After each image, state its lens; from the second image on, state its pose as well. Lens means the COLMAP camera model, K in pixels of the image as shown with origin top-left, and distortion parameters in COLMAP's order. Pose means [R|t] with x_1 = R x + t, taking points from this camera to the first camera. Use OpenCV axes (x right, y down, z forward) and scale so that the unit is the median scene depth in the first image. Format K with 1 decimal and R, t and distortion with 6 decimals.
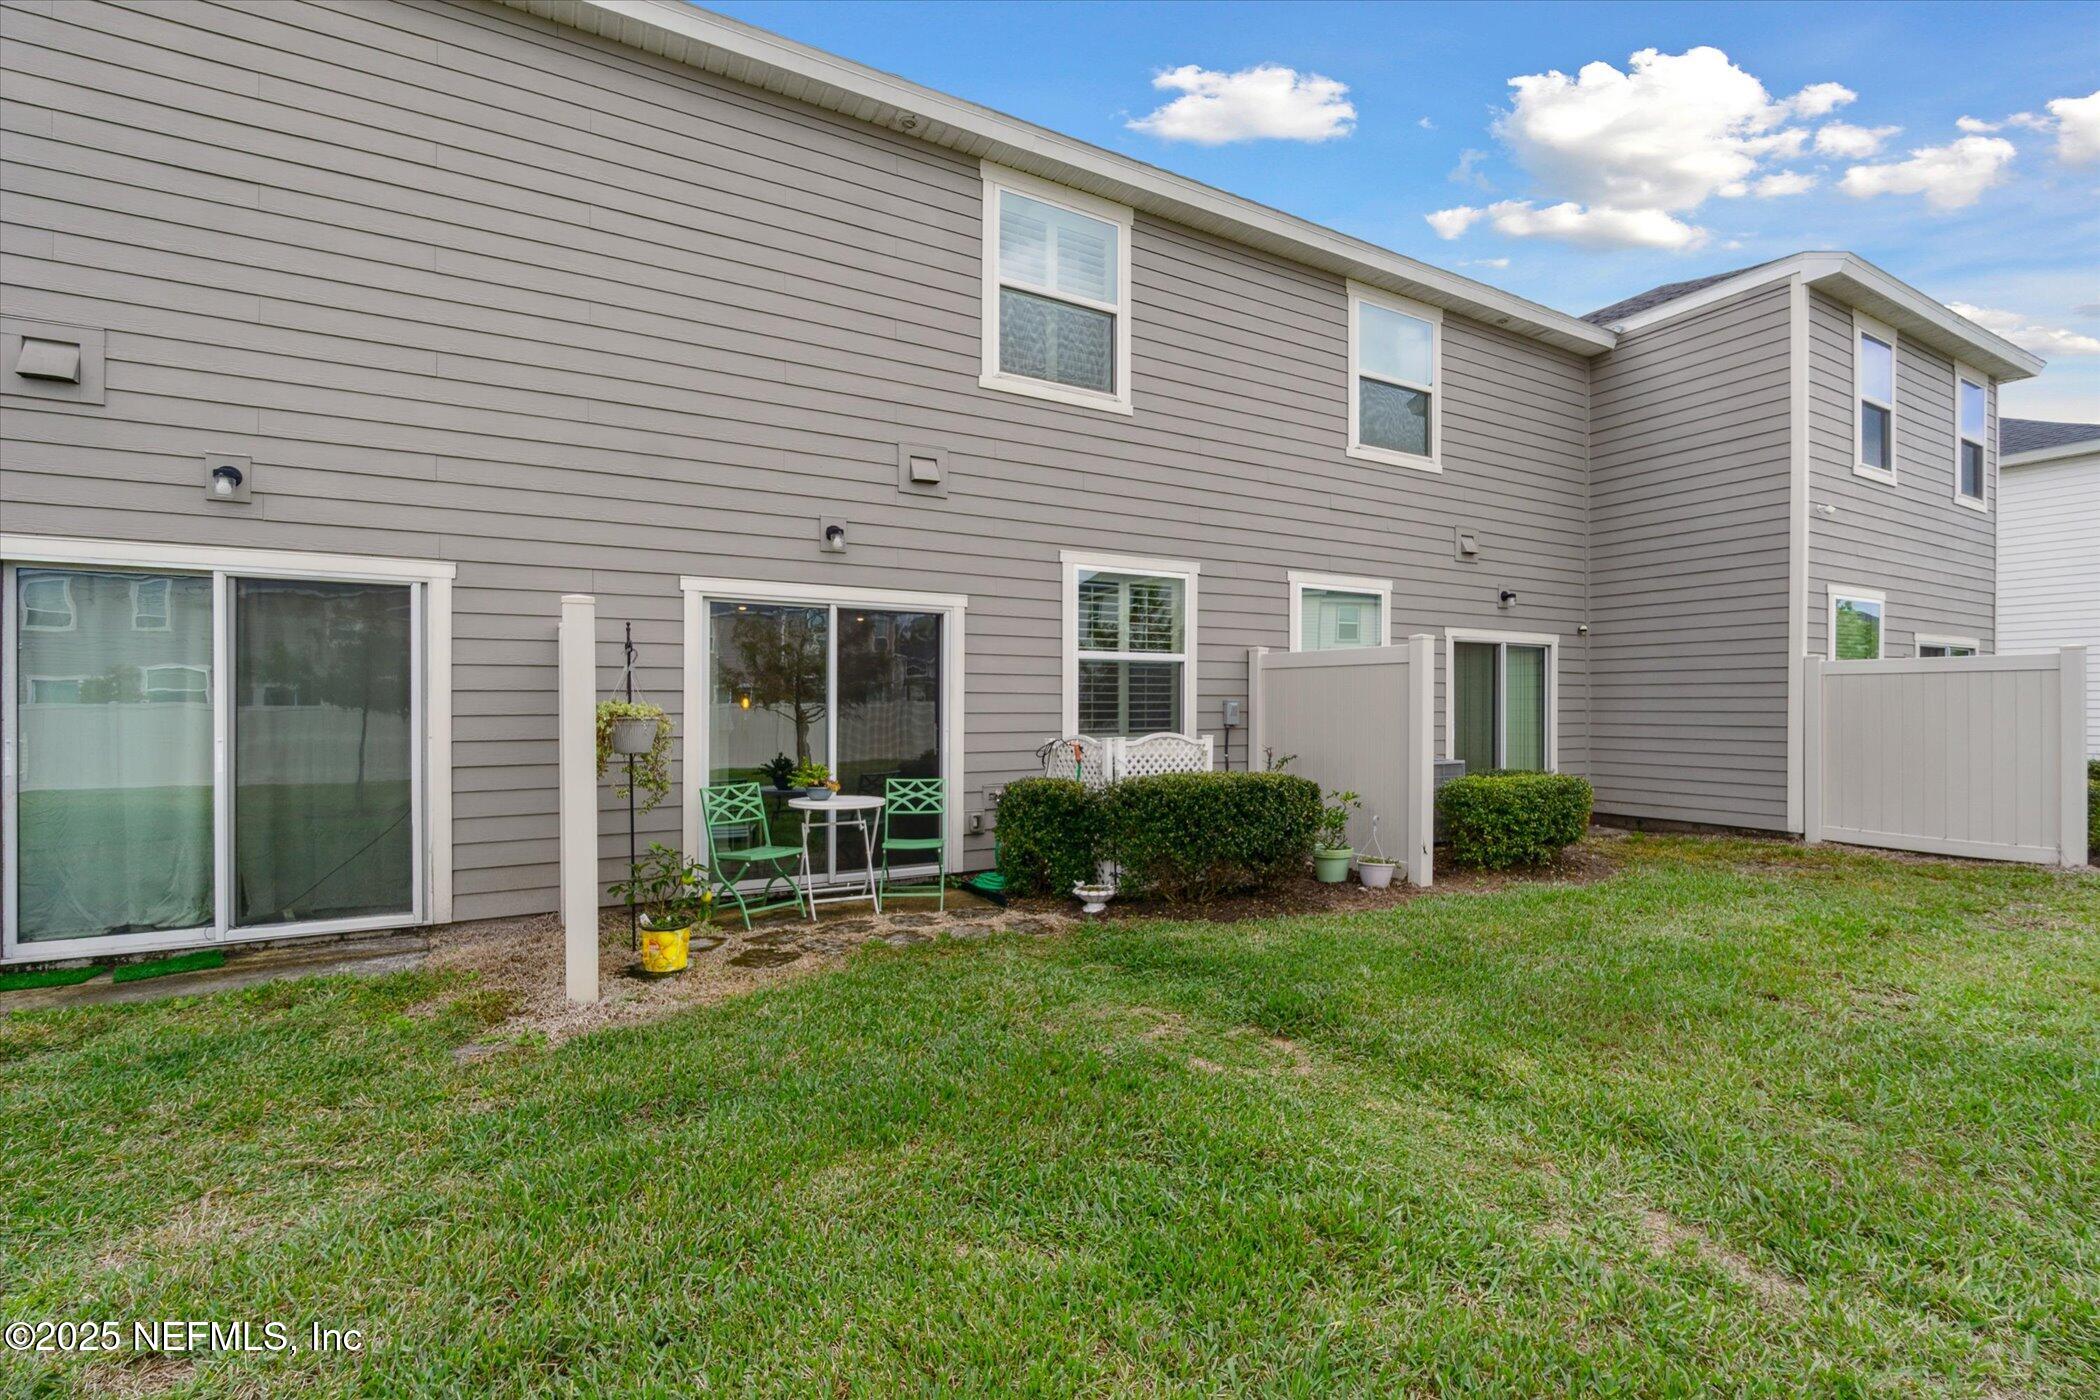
lens RADIAL K [[898.0, 0, 1038.1], [0, 898.0, 709.8], [0, 0, 1]] dist [-0.008940, 0.000473]
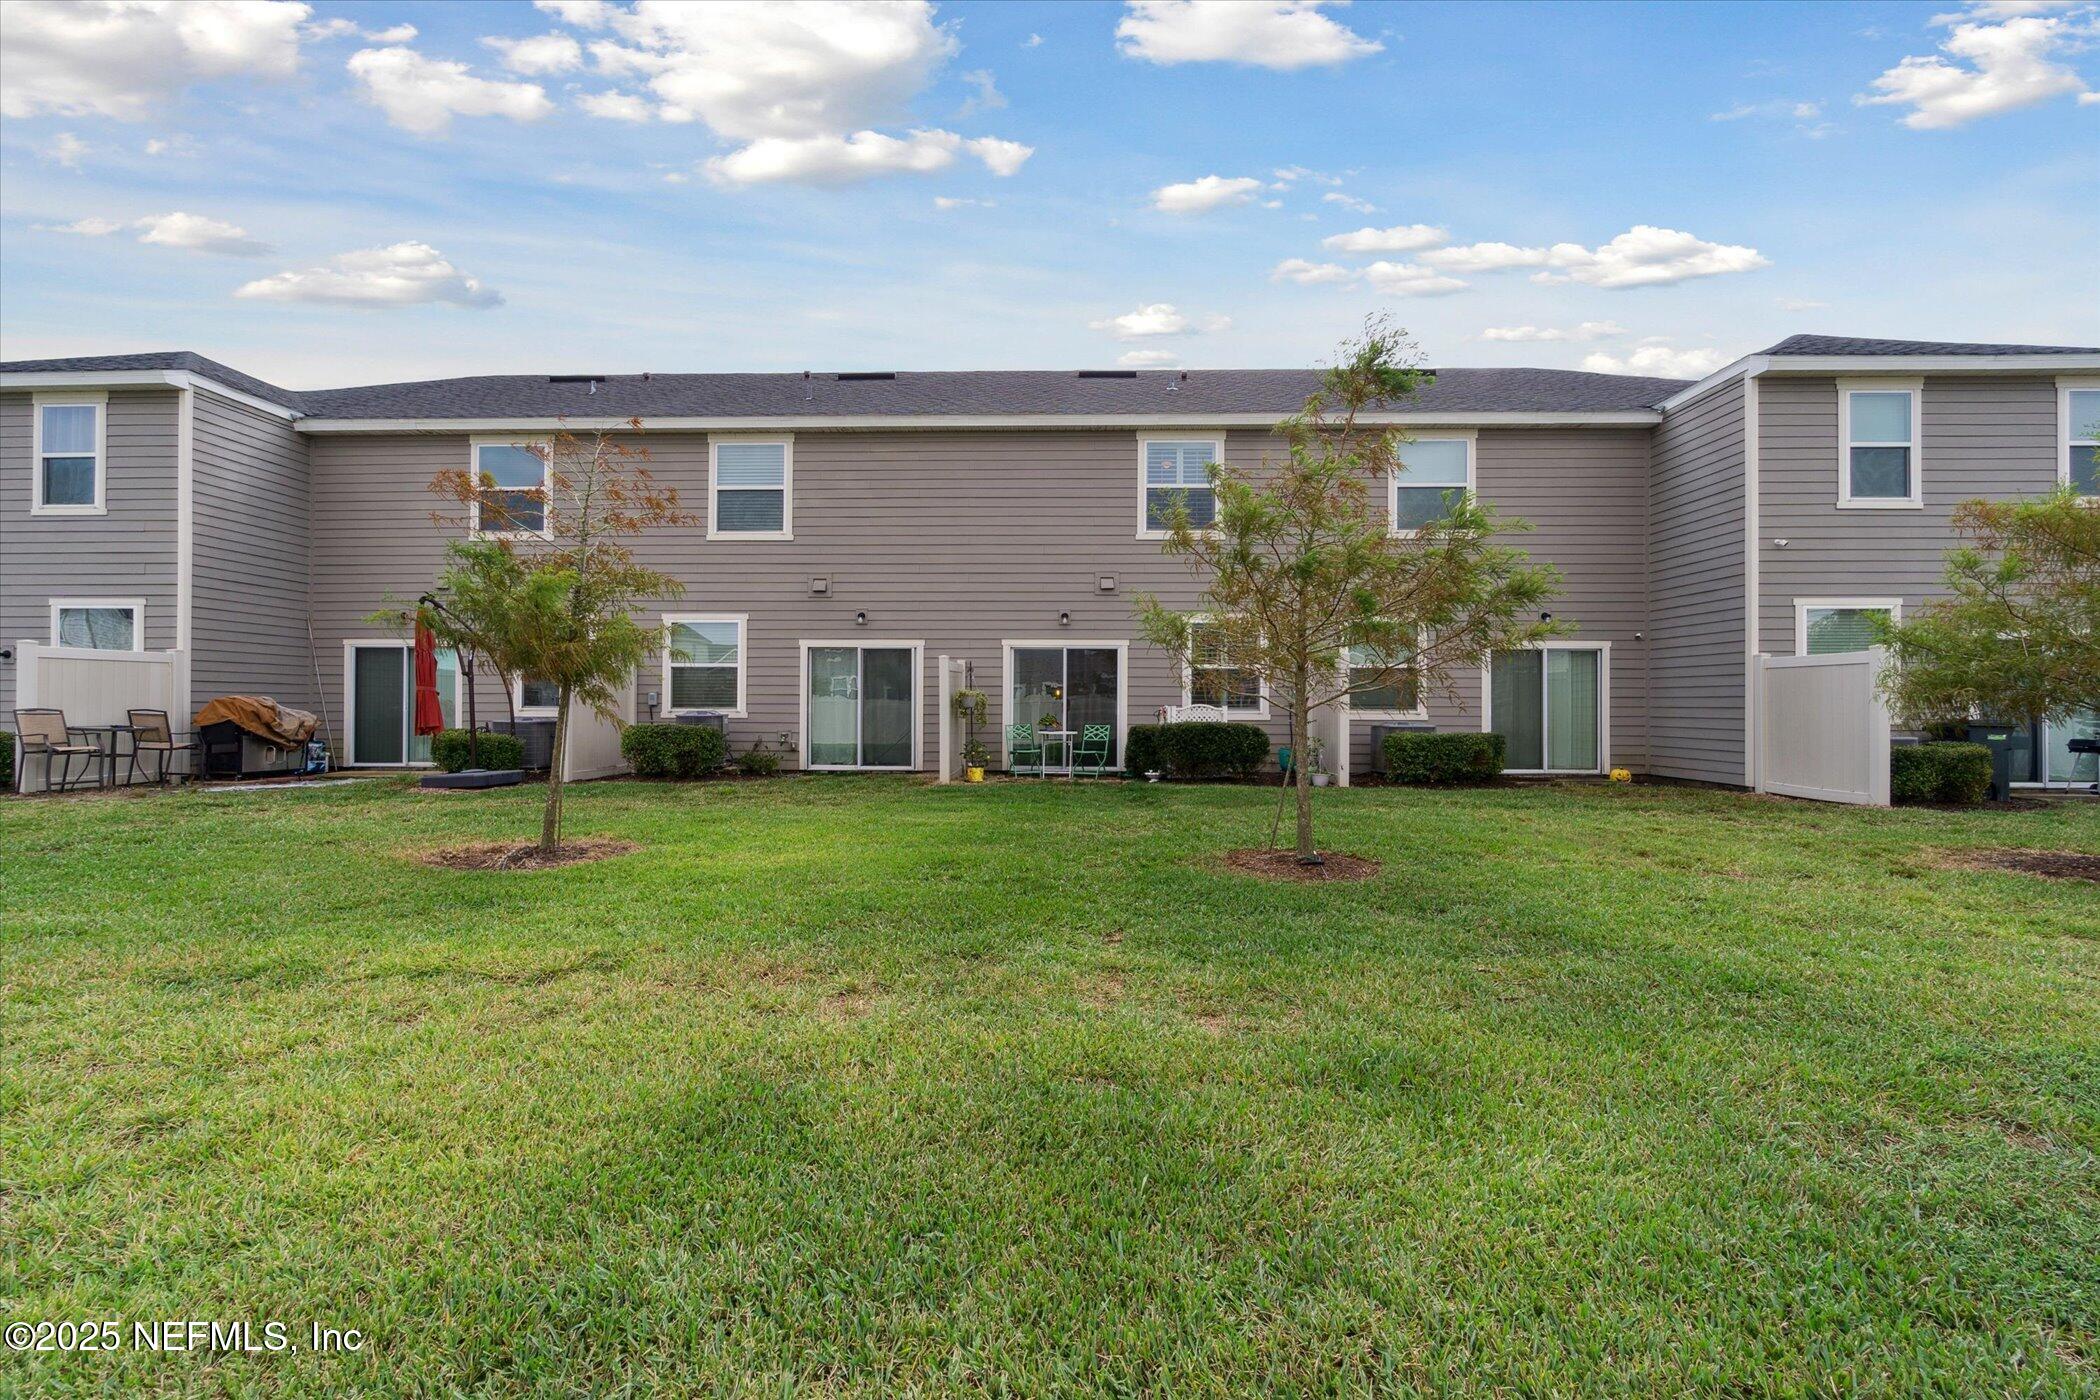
lens RADIAL K [[898.0, 0, 1056.4], [0, 898.0, 699.7], [0, 0, 1]] dist [-0.008940, 0.000473]
pose [[0.863888, -0.000471, -0.503683, 0.827435], [-0.004761, 0.999947, -0.009102, 0.032417], [0.503661, 0.010261, 0.863841, -0.896304]]
